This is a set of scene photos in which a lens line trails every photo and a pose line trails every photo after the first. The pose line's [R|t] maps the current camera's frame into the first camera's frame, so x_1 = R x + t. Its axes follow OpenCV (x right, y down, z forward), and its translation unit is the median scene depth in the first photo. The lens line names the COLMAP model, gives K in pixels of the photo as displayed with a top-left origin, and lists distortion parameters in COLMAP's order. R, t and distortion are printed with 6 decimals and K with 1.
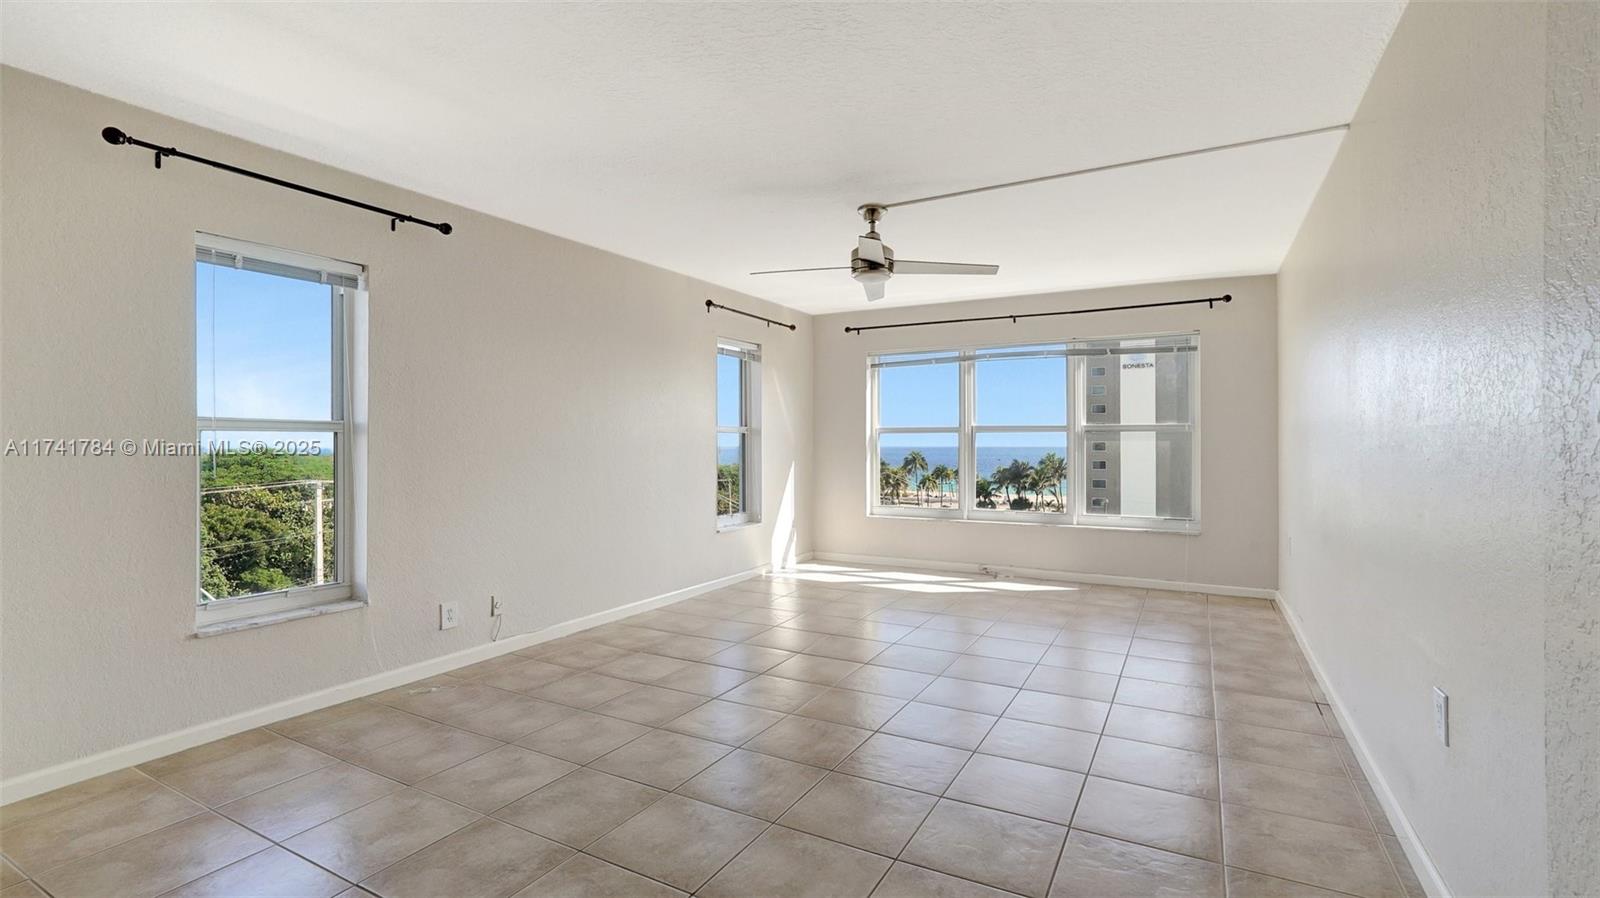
lens RADIAL K [[720.8, 0, 787.3], [0, 720.8, 440.4], [0, 0, 1]] dist [-0.009258, 0.007315]
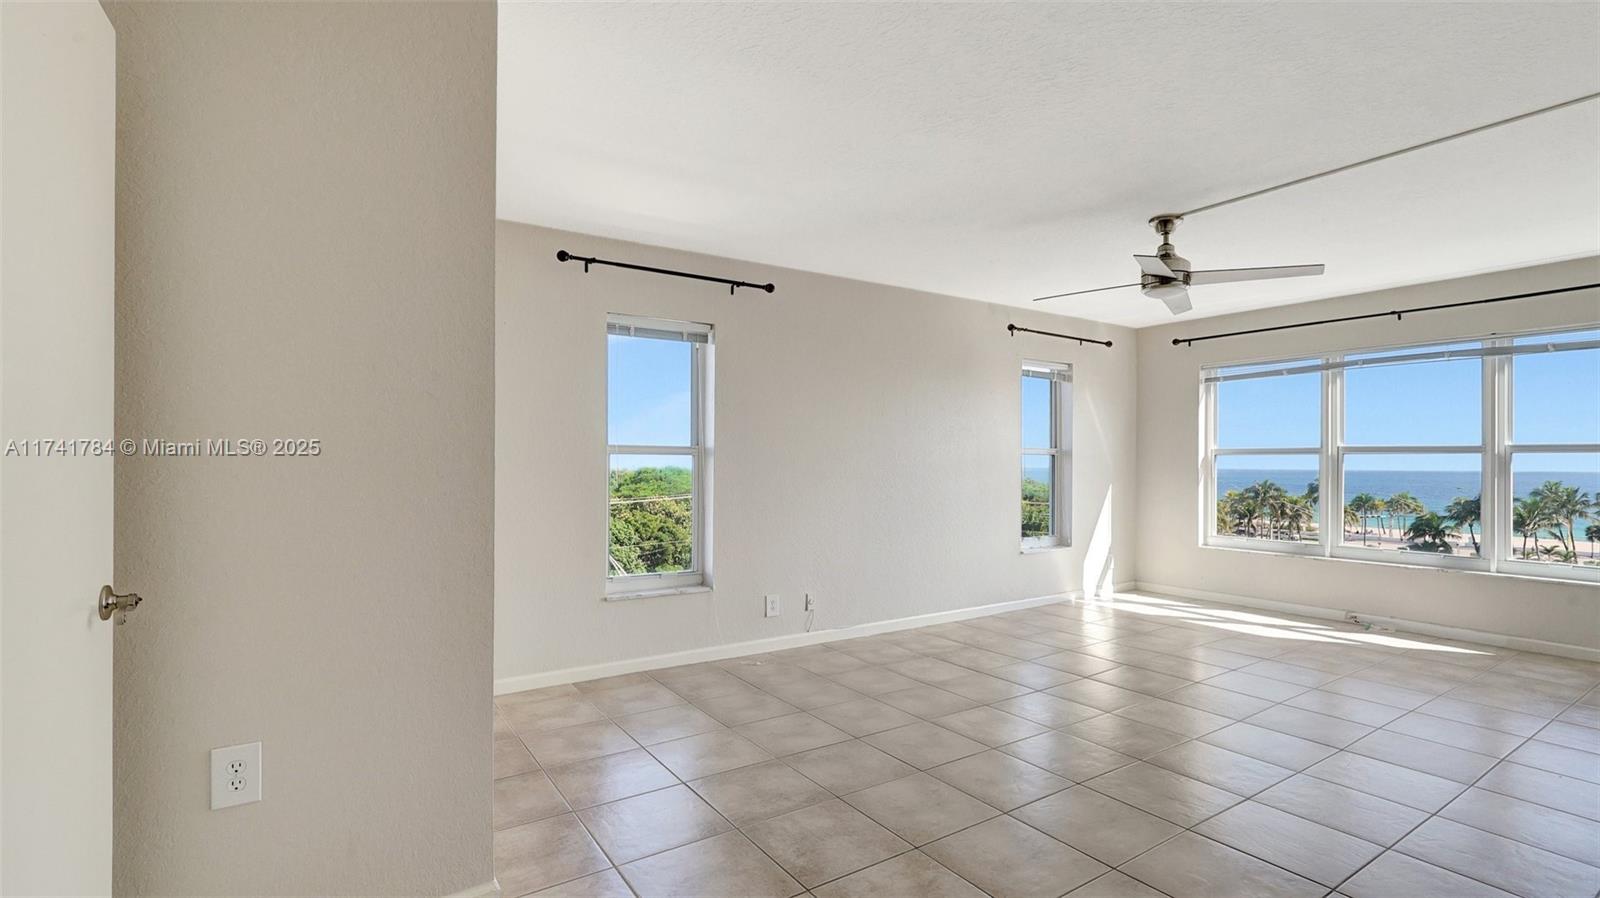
lens RADIAL K [[720.8, 0, 777.1], [0, 720.8, 458.5], [0, 0, 1]] dist [-0.009258, 0.007315]
pose [[0.884728, 0.001711, -0.466104, 0.086217], [-0.003473, 0.999990, -0.002921, -0.001397], [0.466094, 0.004203, 0.884725, -0.061494]]
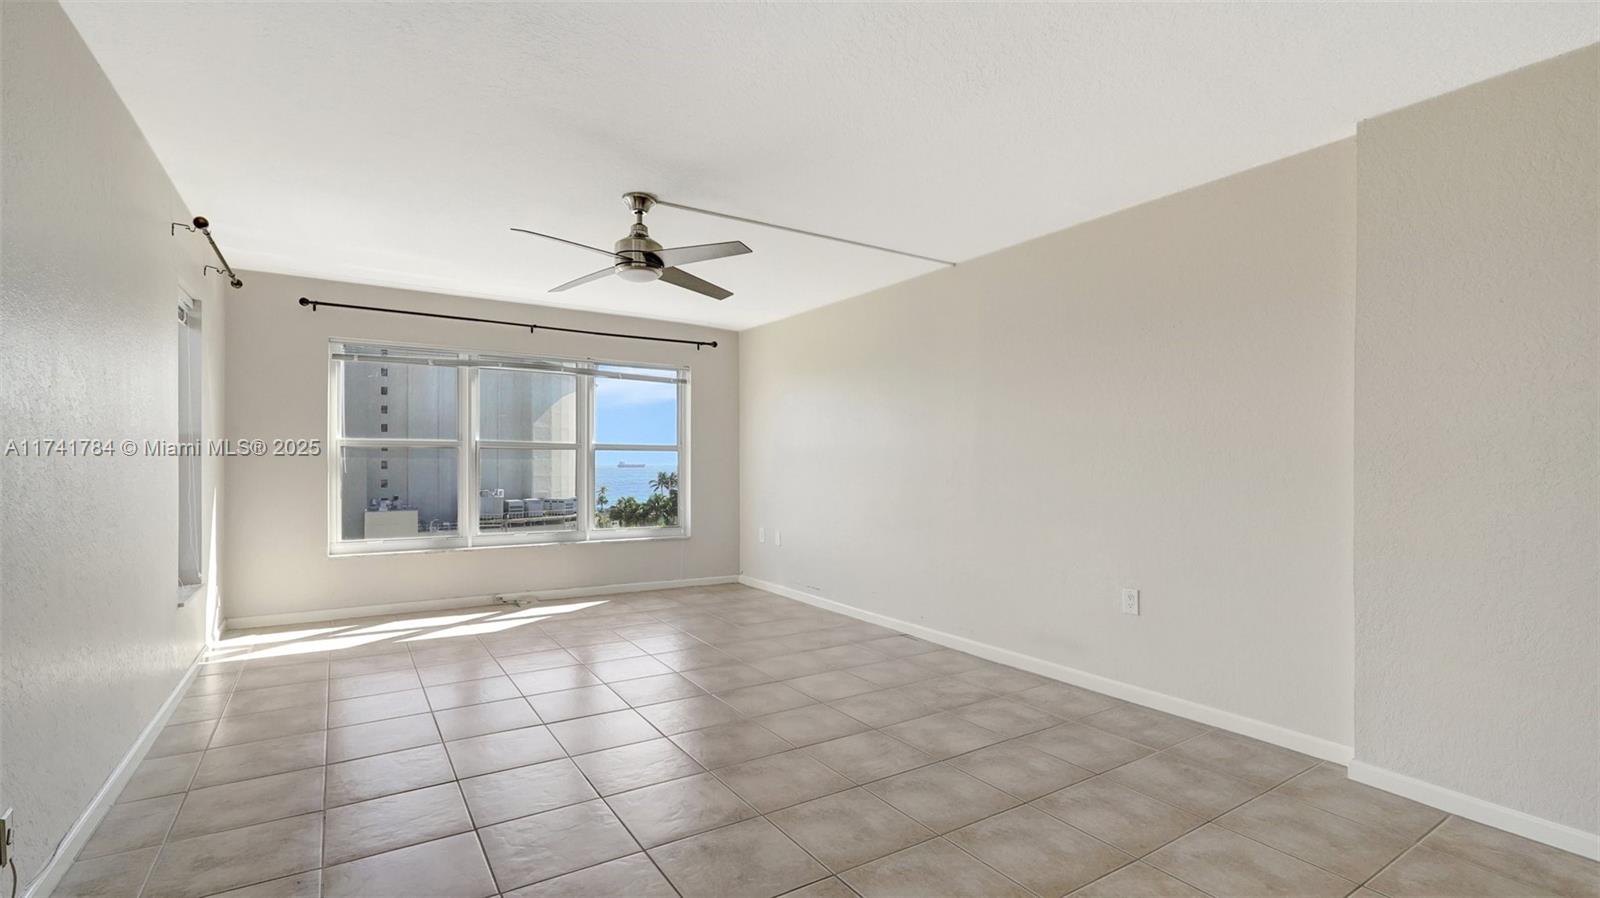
lens RADIAL K [[720.8, 0, 801.5], [0, 720.8, 454.7], [0, 0, 1]] dist [-0.009258, 0.007315]
pose [[0.469479, 0.013858, 0.882835, -0.435583], [-0.008387, 0.999902, -0.011235, 0.004822], [-0.882904, -0.002130, 0.469549, 0.301748]]
